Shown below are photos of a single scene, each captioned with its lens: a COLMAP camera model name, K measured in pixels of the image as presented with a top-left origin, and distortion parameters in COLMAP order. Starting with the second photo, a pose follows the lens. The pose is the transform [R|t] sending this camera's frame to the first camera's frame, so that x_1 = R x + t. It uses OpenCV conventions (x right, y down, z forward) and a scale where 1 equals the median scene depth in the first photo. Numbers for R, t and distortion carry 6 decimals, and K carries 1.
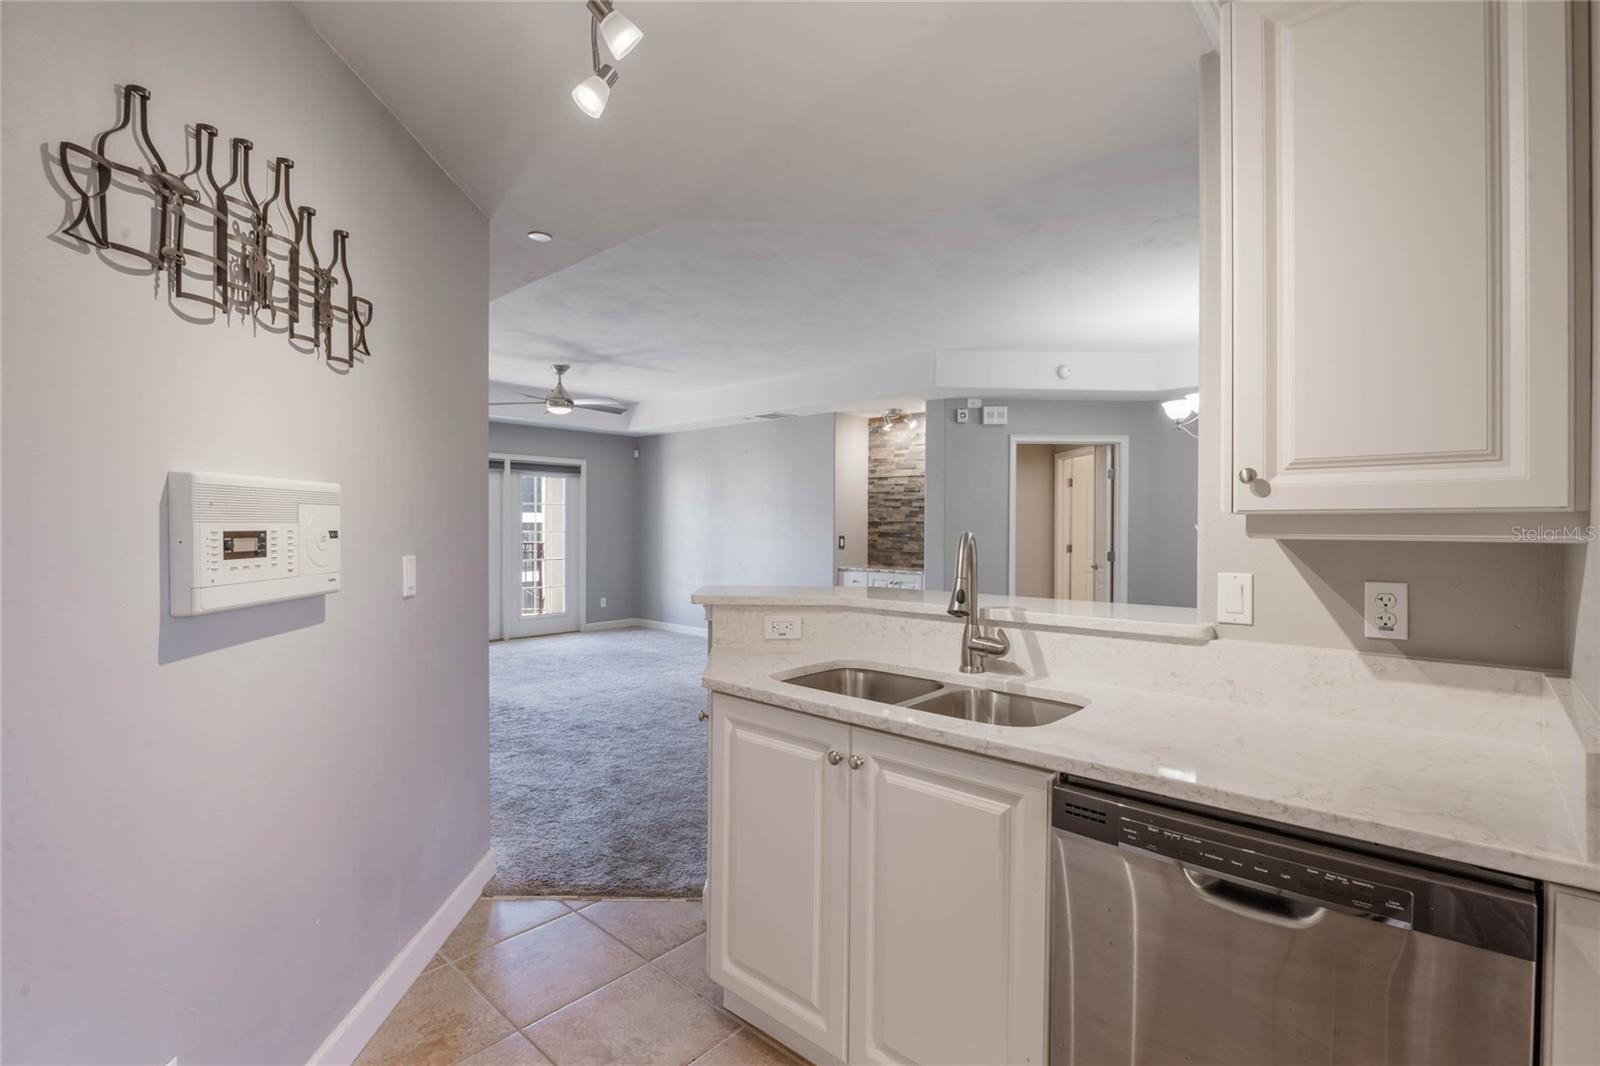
lens RADIAL K [[732.5, 0, 797.6], [0, 732.5, 536.3], [0, 0, 1]] dist [-0.005368, -0.000476]
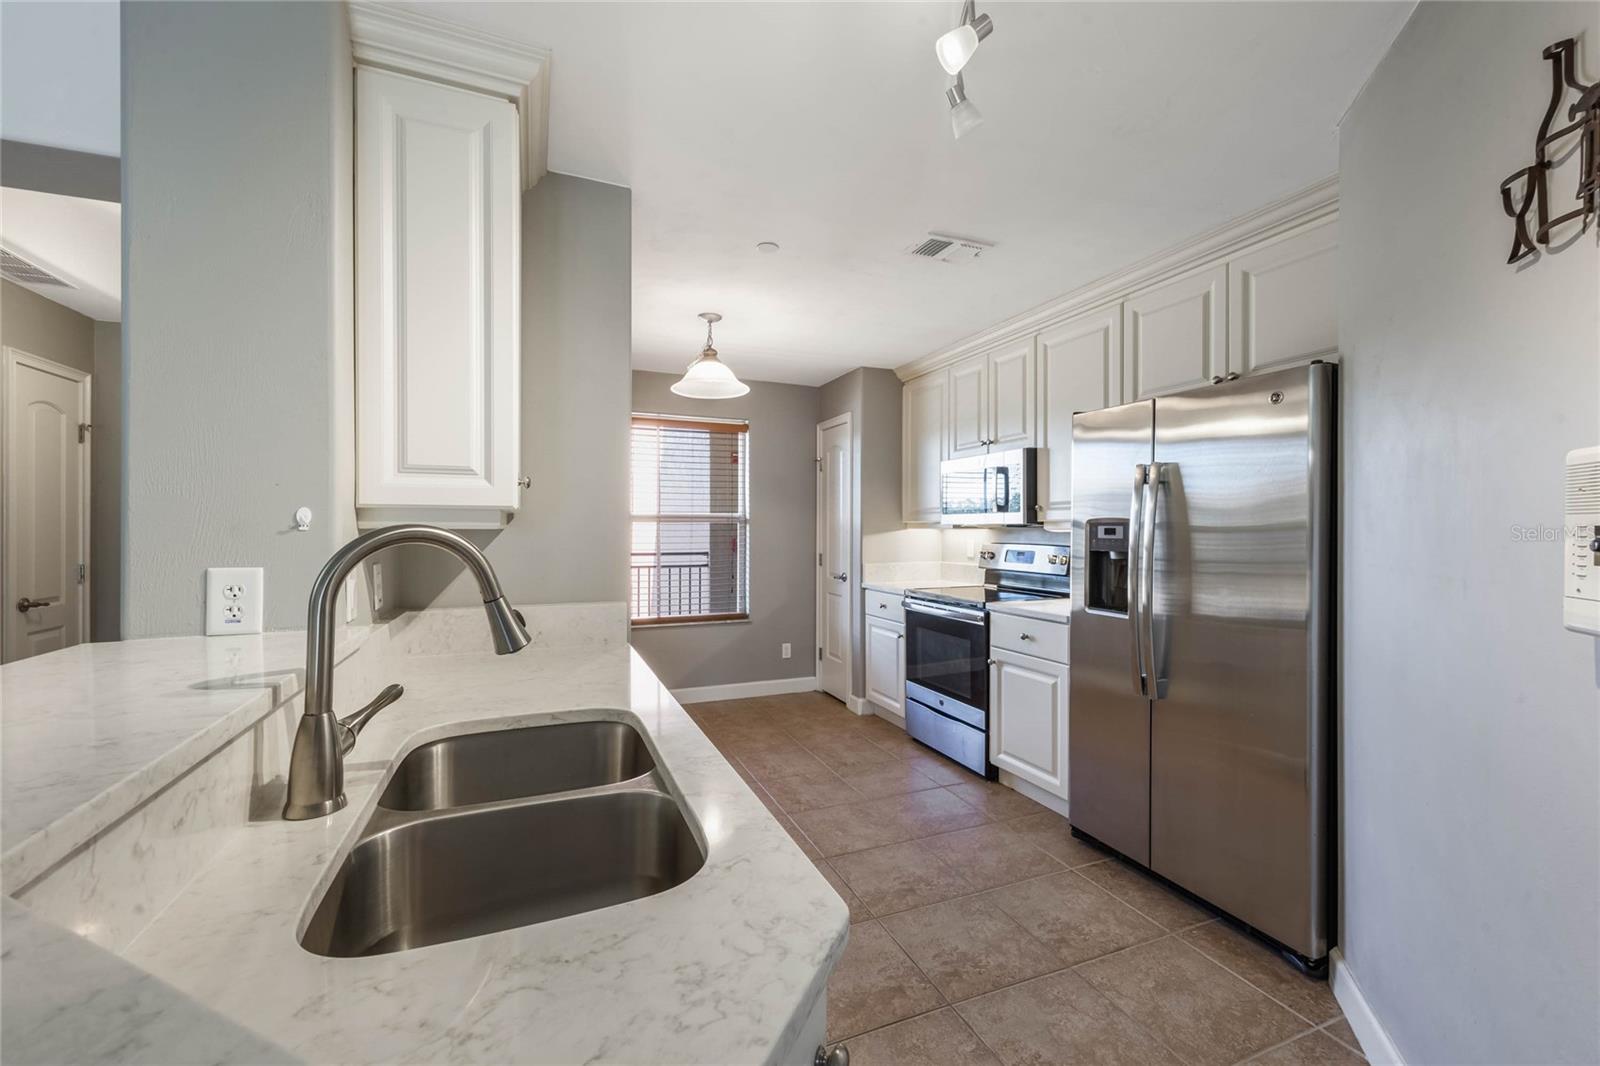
lens RADIAL K [[644.8, 0, 795.6], [0, 644.8, 526.8], [0, 0, 1]] dist [0.006107, -0.000200]
pose [[-0.900177, -0.002418, 0.435518, -0.060847], [0.003316, 0.999918, 0.012406, -0.002259], [-0.435512, 0.012612, -0.900095, 0.293509]]
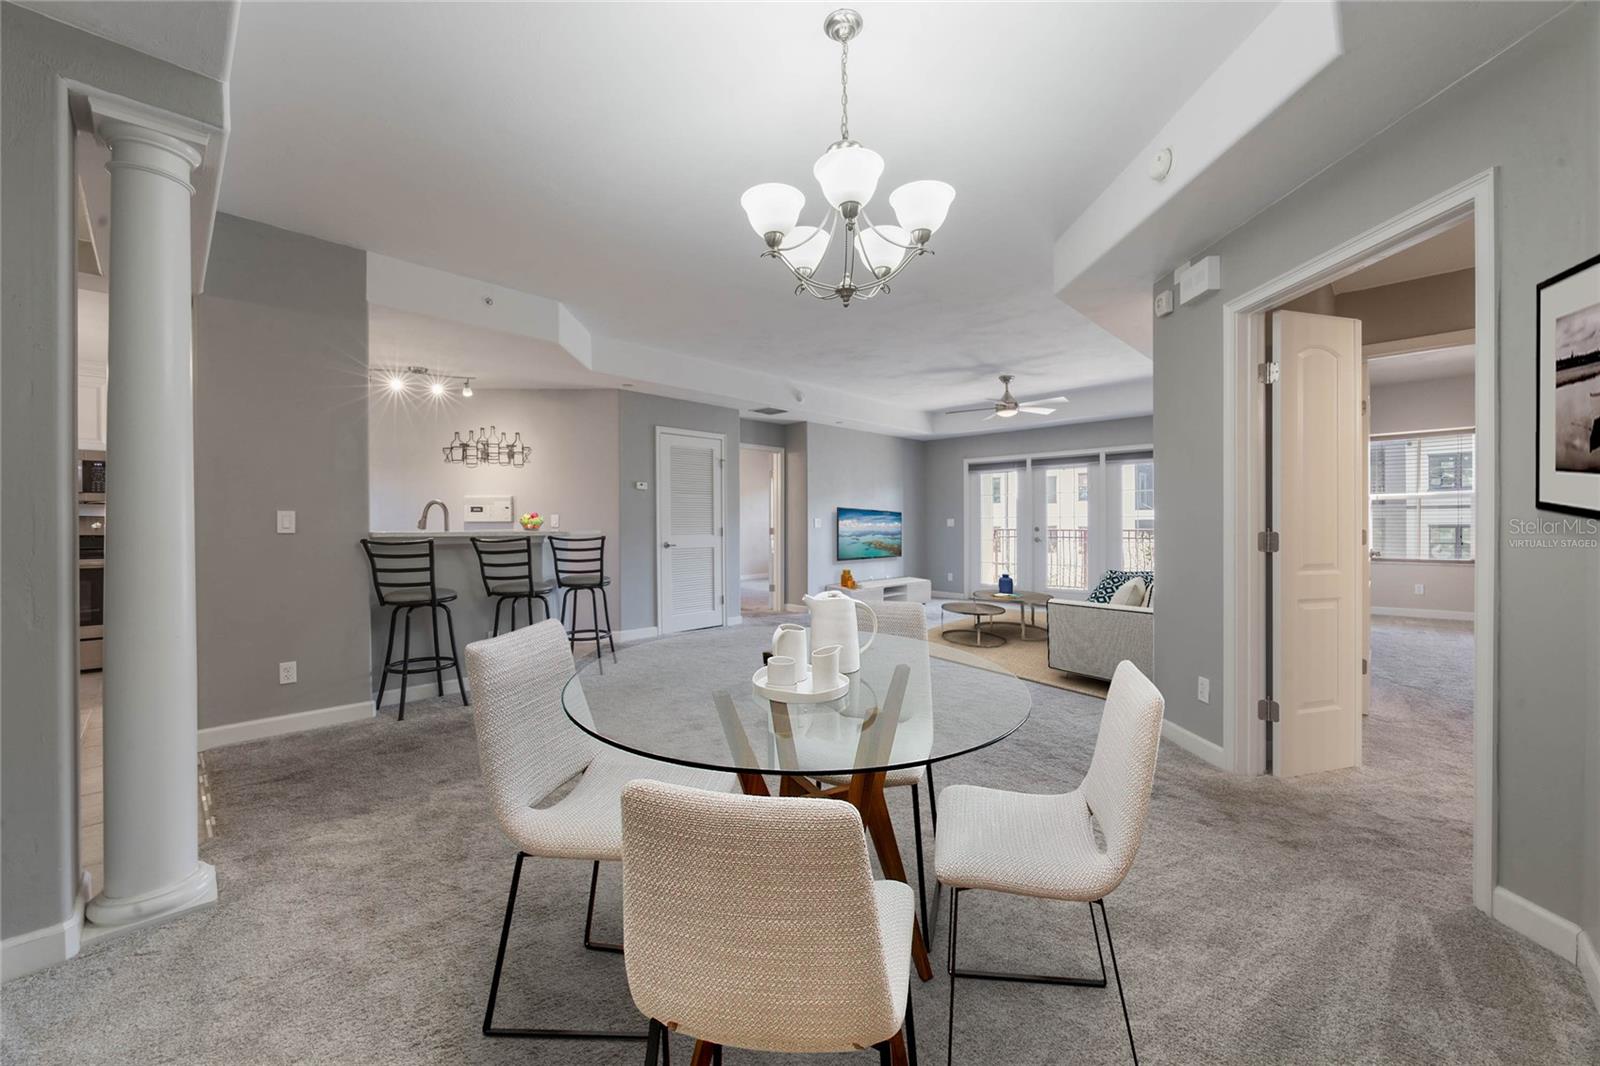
lens RADIAL K [[613.4, 0, 798.6], [0, 613.4, 526.8], [0, 0, 1]] dist [-0.003767, -0.000132]
pose [[-0.029642, -0.001623, -0.999559, 0.615582], [-0.013214, 0.999912, -0.001231, 0.019345], [0.999473, 0.013172, -0.029660, 0.606052]]
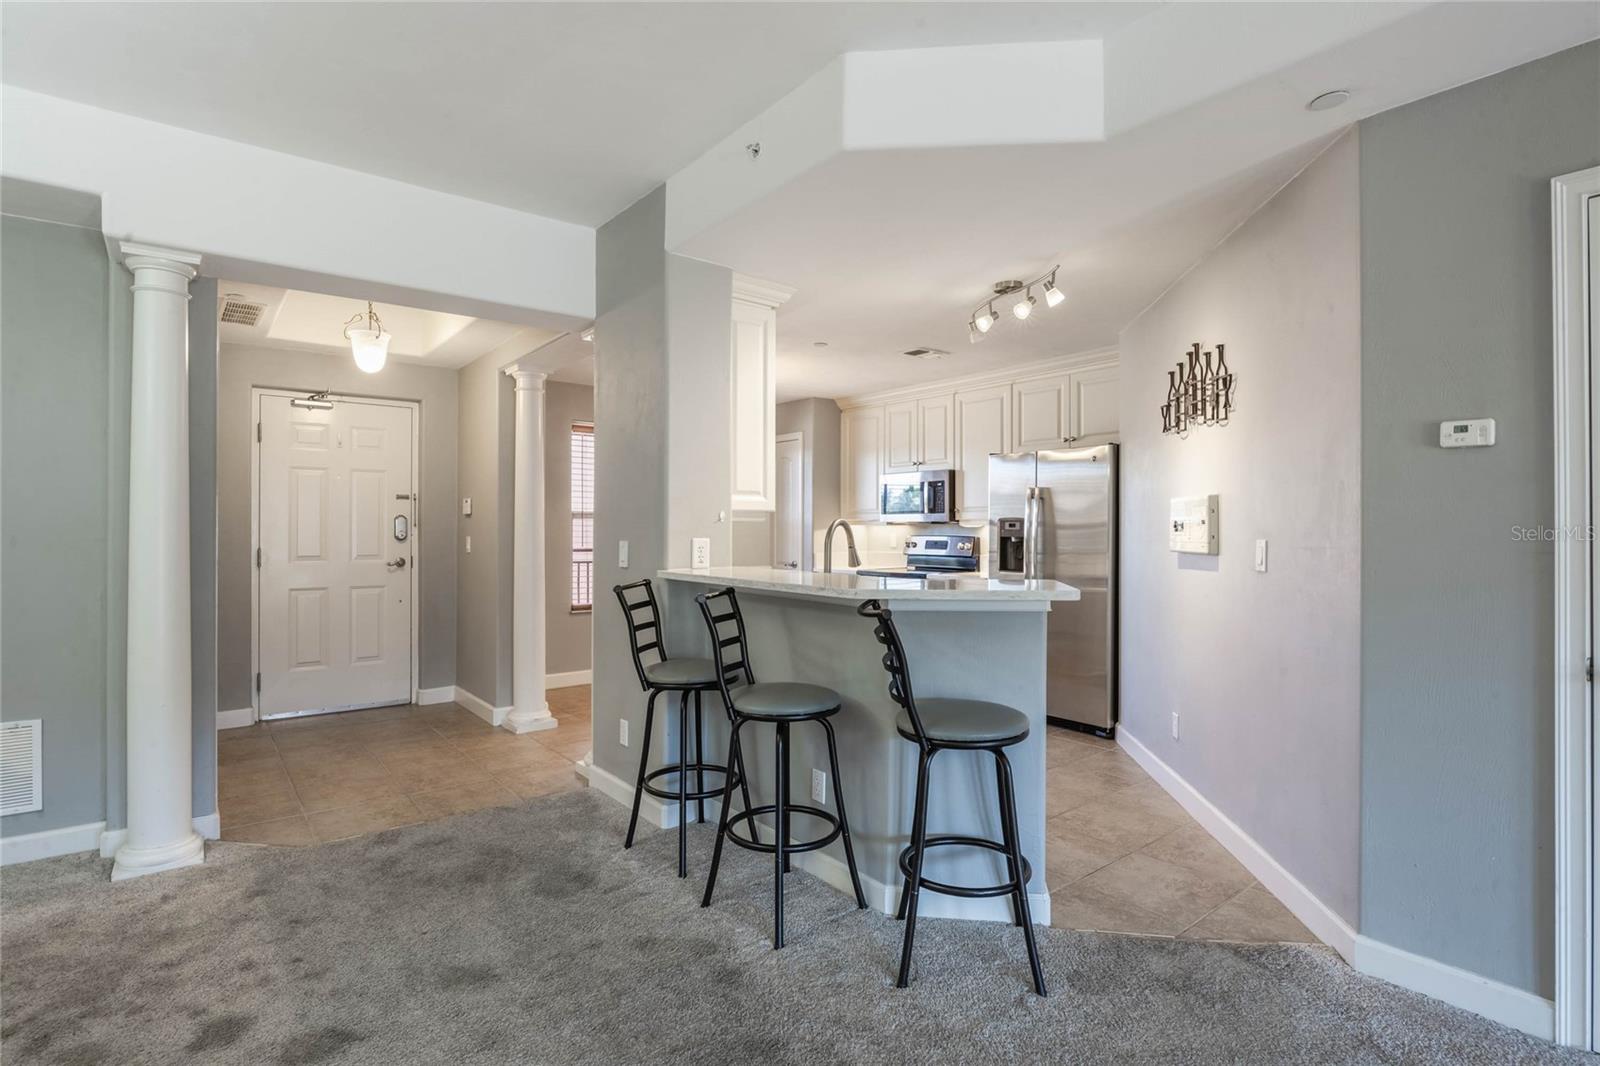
lens RADIAL K [[782.7, 0, 796.3], [0, 782.7, 529.8], [0, 0, 1]] dist [-0.019972, 0.001218]
pose [[-0.986756, -0.003487, 0.162175, 0.022666], [-0.000839, 0.999865, 0.016393, -0.002508], [-0.162210, 0.016039, -0.986626, 0.676264]]
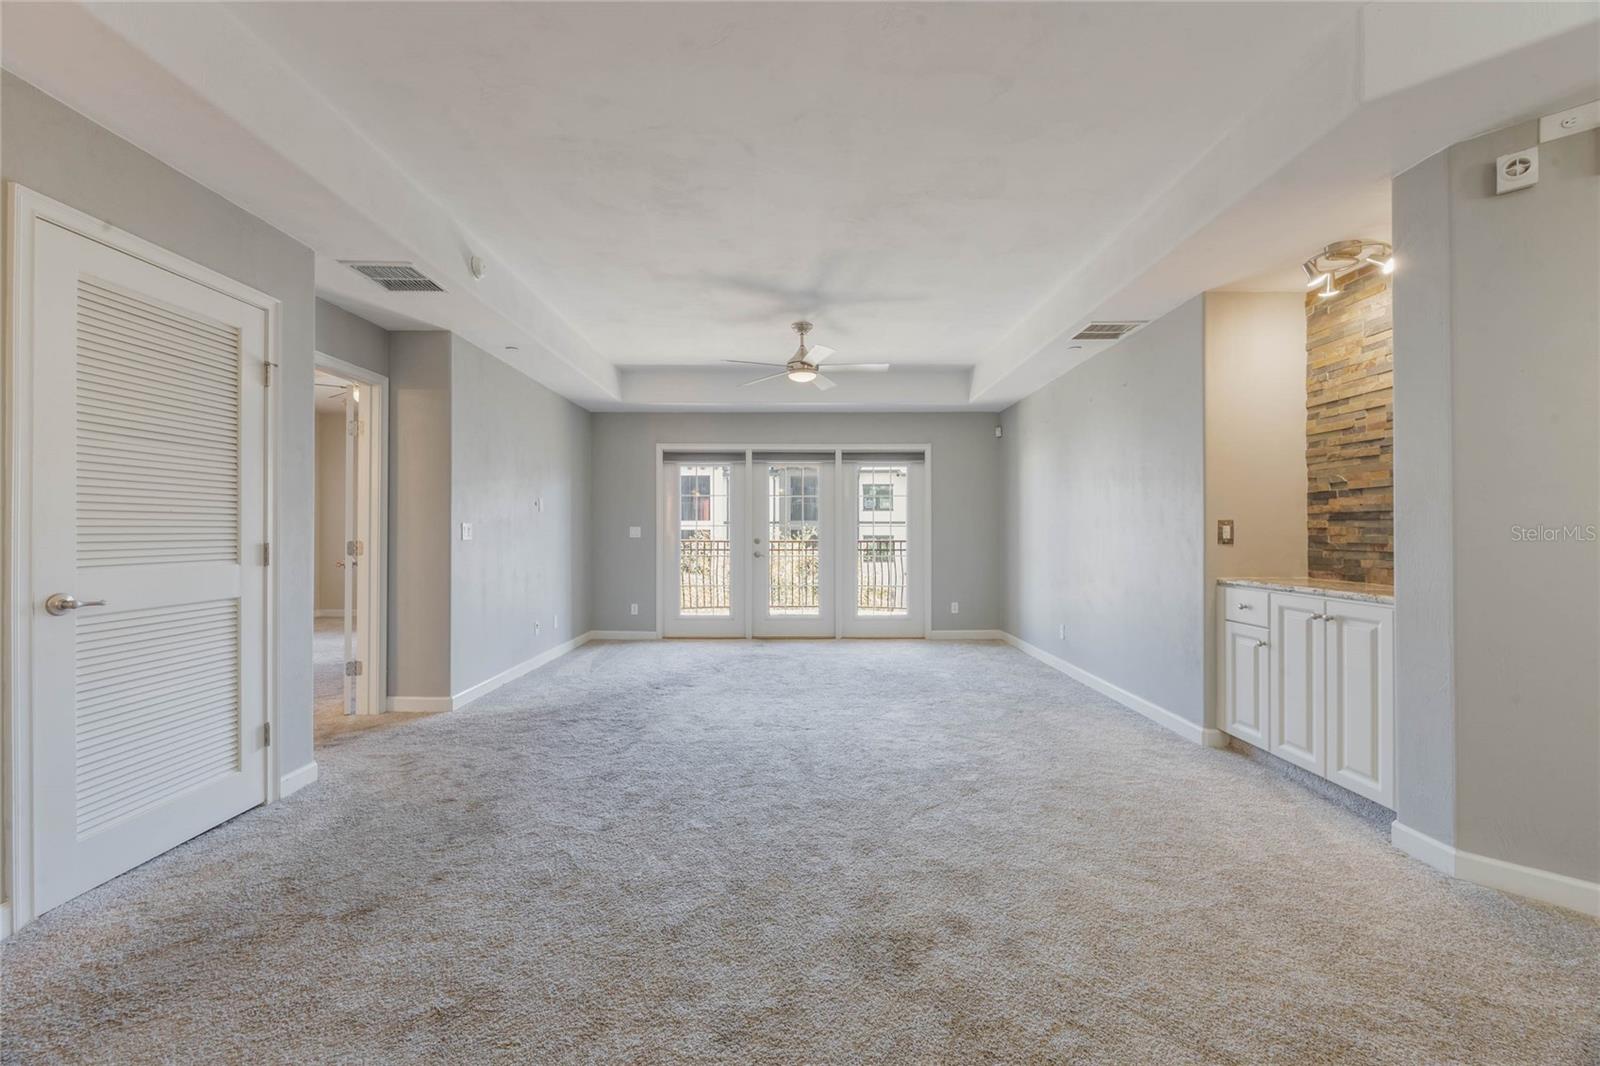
lens RADIAL K [[613.4, 0, 800.0], [0, 613.4, 528.8], [0, 0, 1]] dist [-0.003767, -0.000132]
pose [[0.675420, -0.010417, -0.737360, 0.174192], [-0.008670, 0.999719, -0.022066, 0.018087], [0.737383, 0.021297, 0.675139, 0.457921]]
